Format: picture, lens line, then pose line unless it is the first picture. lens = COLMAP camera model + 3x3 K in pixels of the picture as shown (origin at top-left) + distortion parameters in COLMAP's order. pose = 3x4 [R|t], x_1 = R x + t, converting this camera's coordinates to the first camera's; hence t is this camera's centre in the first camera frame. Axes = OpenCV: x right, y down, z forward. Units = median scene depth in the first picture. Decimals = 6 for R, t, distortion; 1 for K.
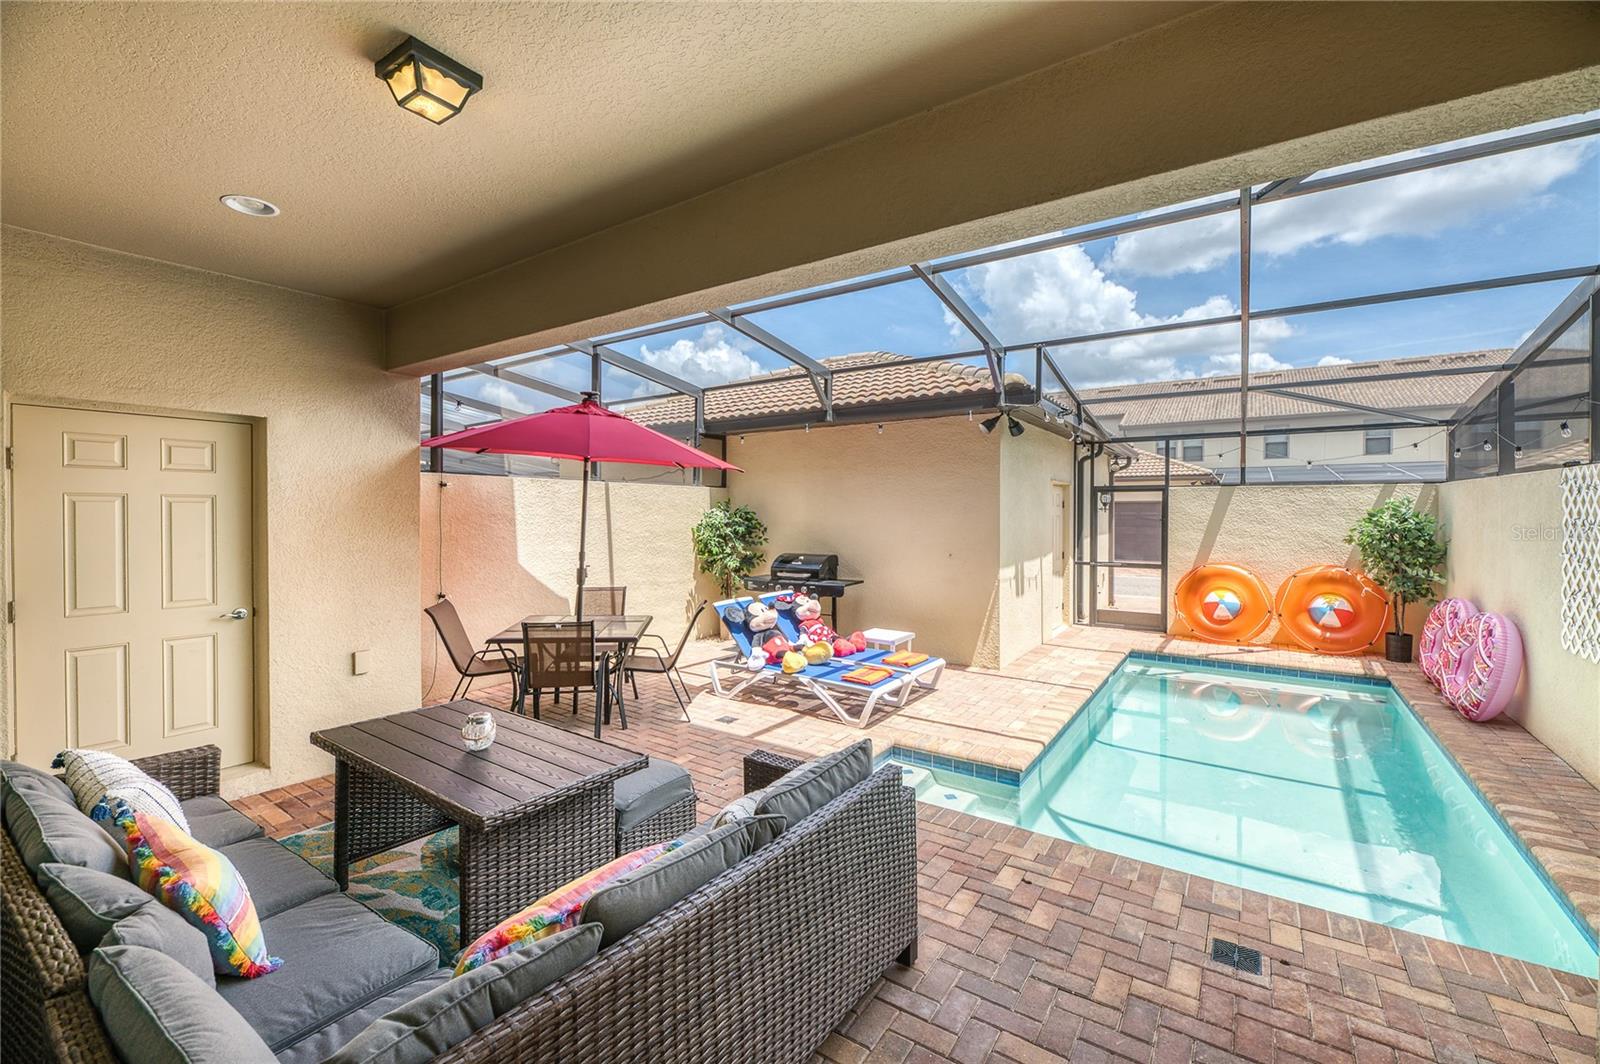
lens RADIAL K [[644.7, 0, 789.8], [0, 644.7, 522.6], [0, 0, 1]] dist [0.001277, 0.000199]
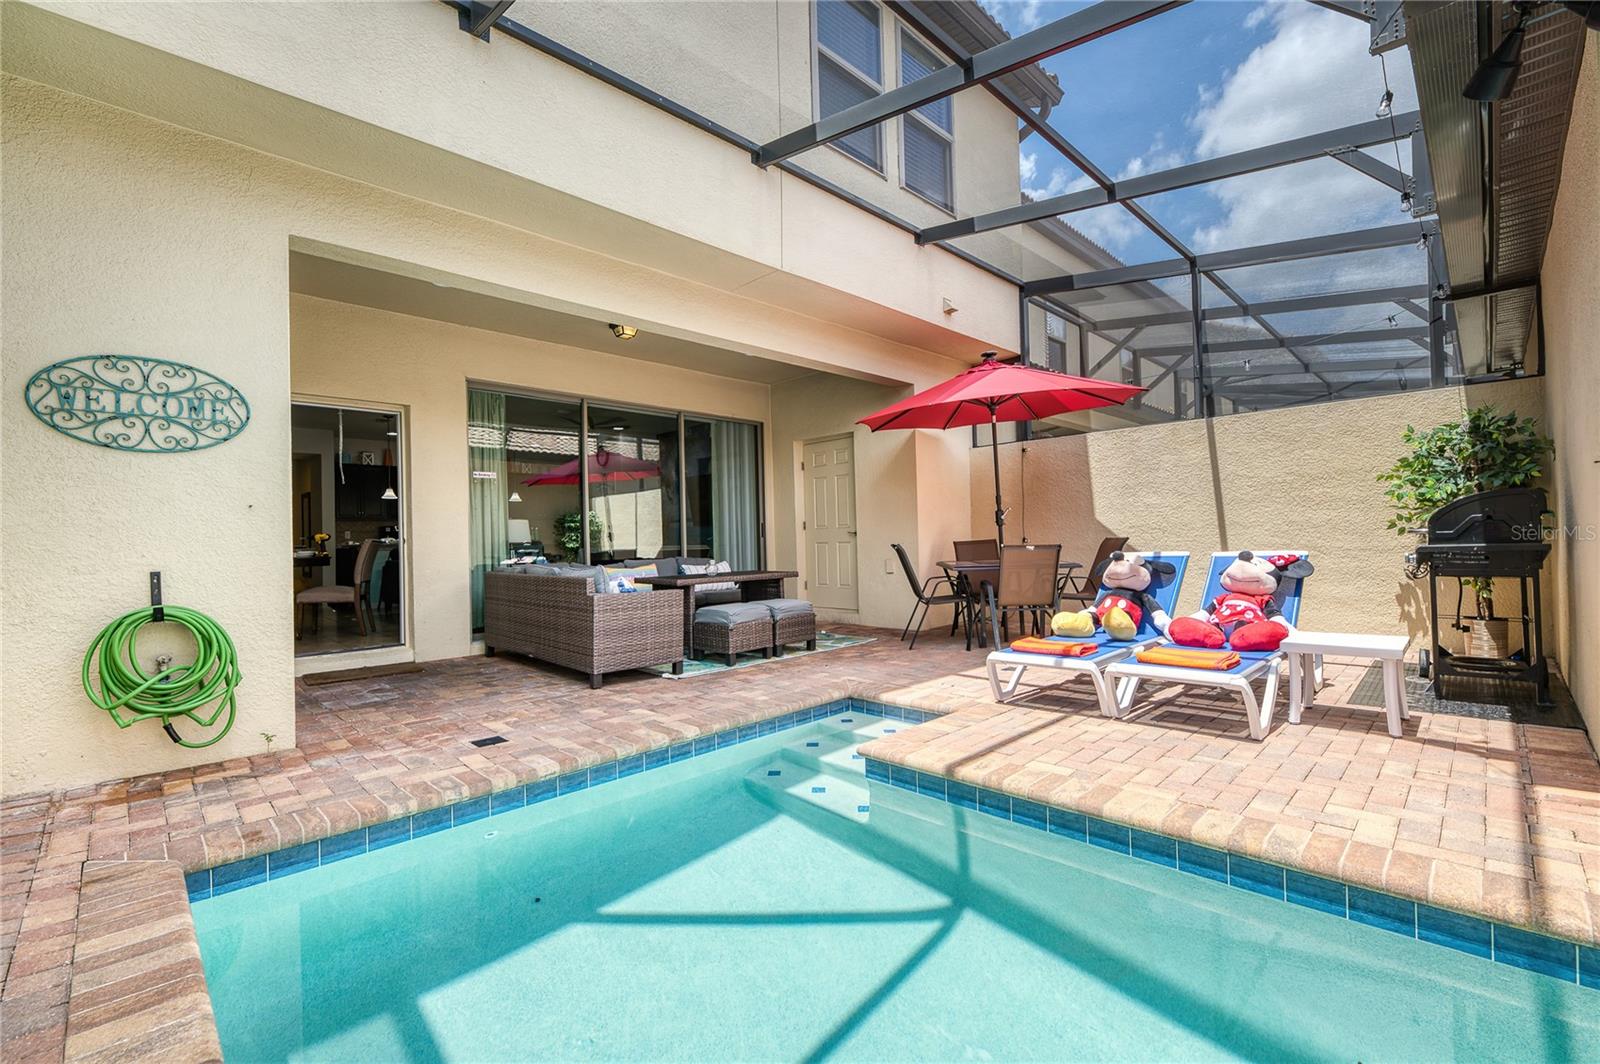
lens RADIAL K [[689.4, 0, 800.0], [0, 689.4, 532.0], [0, 0, 1]] dist [0.010539, -0.000380]
pose [[-0.172358, -0.009312, -0.984990, 0.629531], [0.010959, 0.999875, -0.011371, 0.080926], [0.984973, -0.012755, -0.172234, 0.594093]]
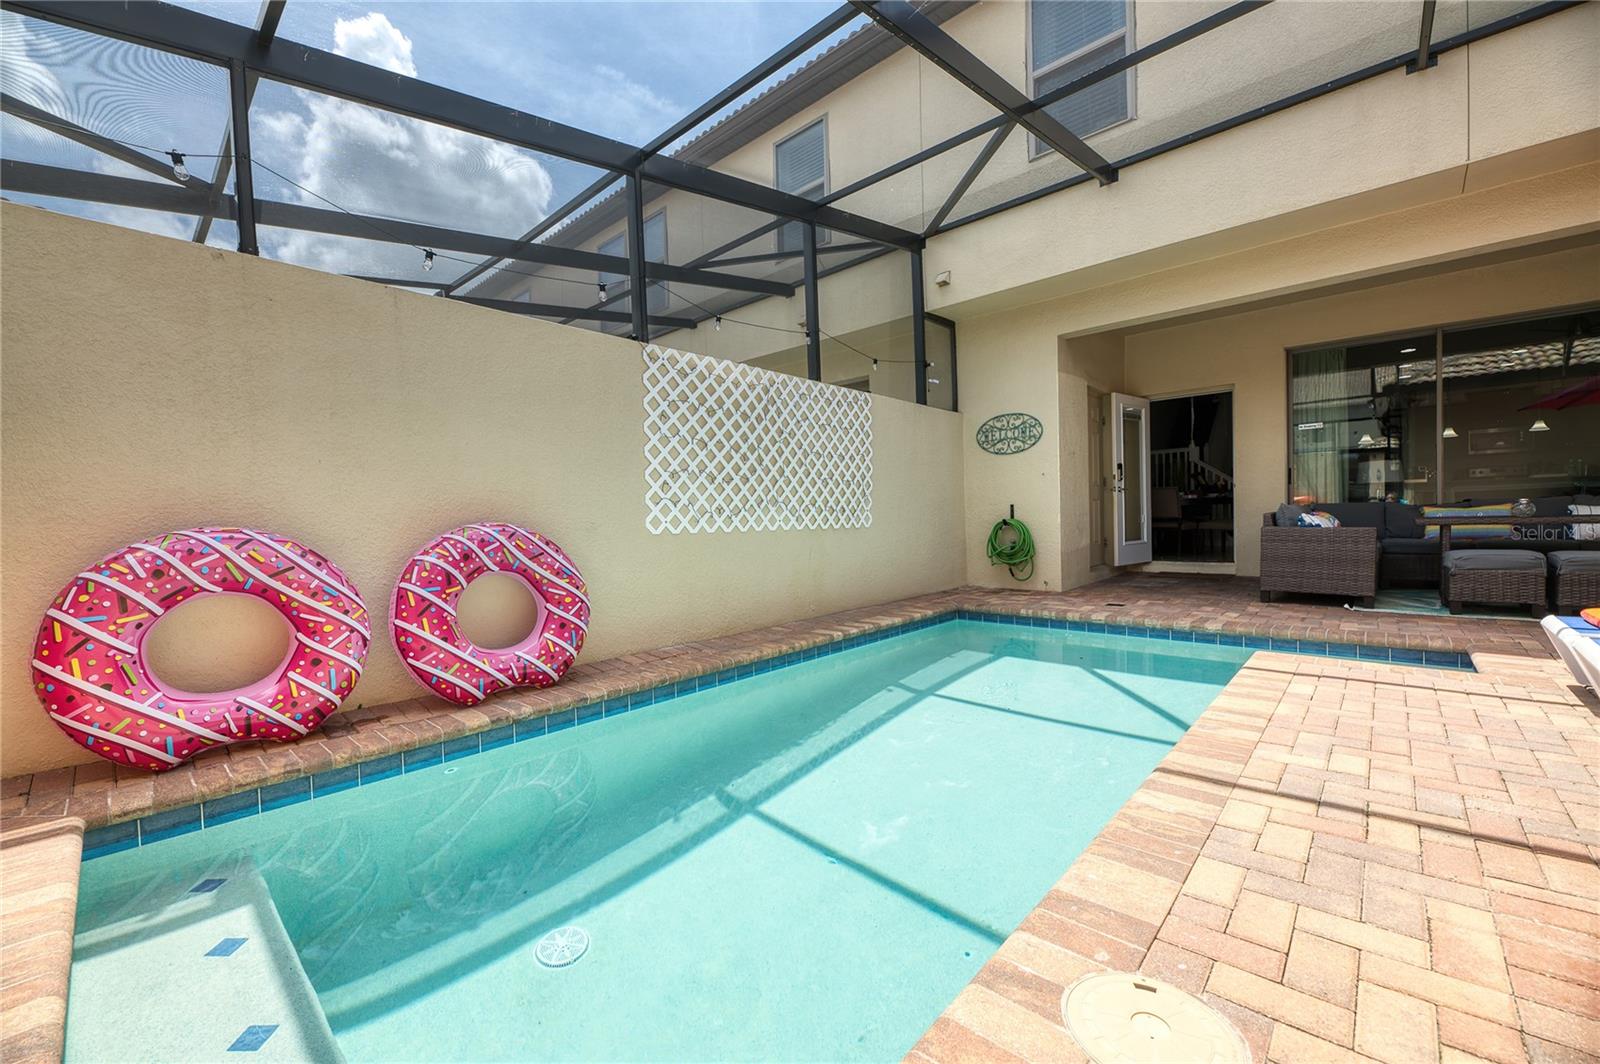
lens RADIAL K [[644.7, 0, 789.8], [0, 644.7, 522.6], [0, 0, 1]] dist [0.001277, 0.000199]
pose [[-0.990056, 0.028951, 0.137661, 0.475788], [0.032744, 0.999142, 0.025375, 0.088151], [-0.136808, 0.029630, -0.990154, 1.081162]]
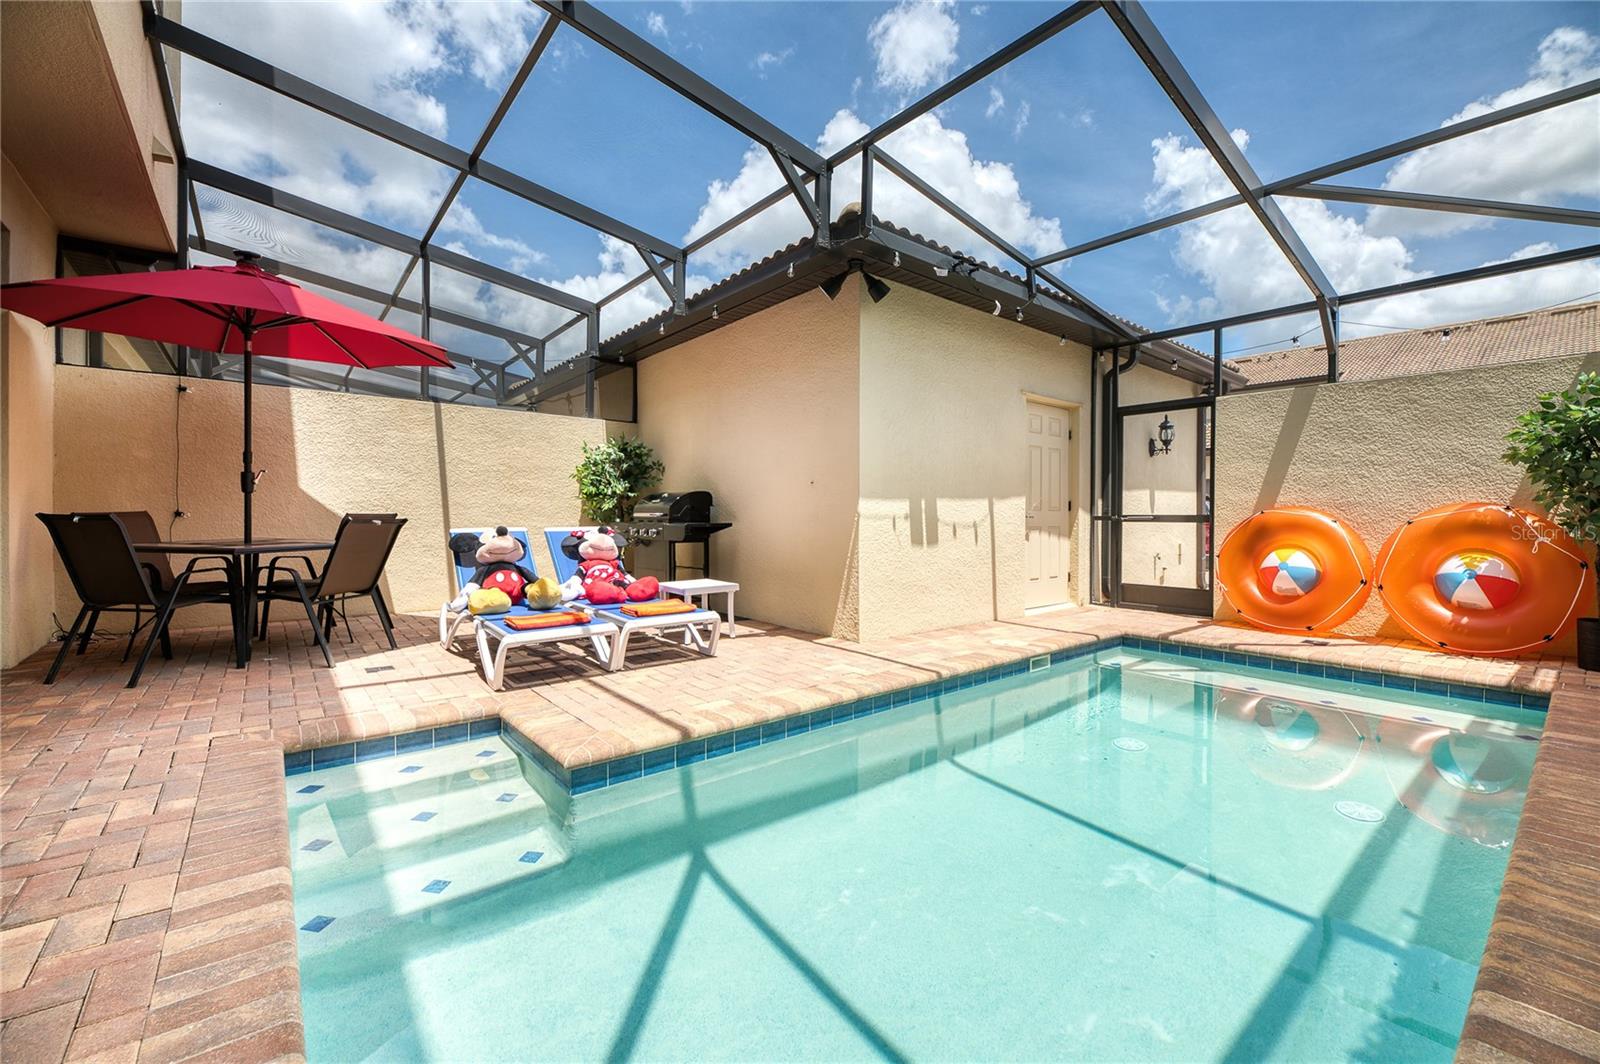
lens RADIAL K [[650.7, 0, 804.6], [0, 650.7, 525.3], [0, 0, 1]] dist [-0.004317, -0.000376]
pose [[0.963346, 0.009688, -0.268085, 0.400382], [-0.010267, 0.999947, -0.000757, 0.090741], [0.268064, 0.003481, 0.963395, 0.270785]]
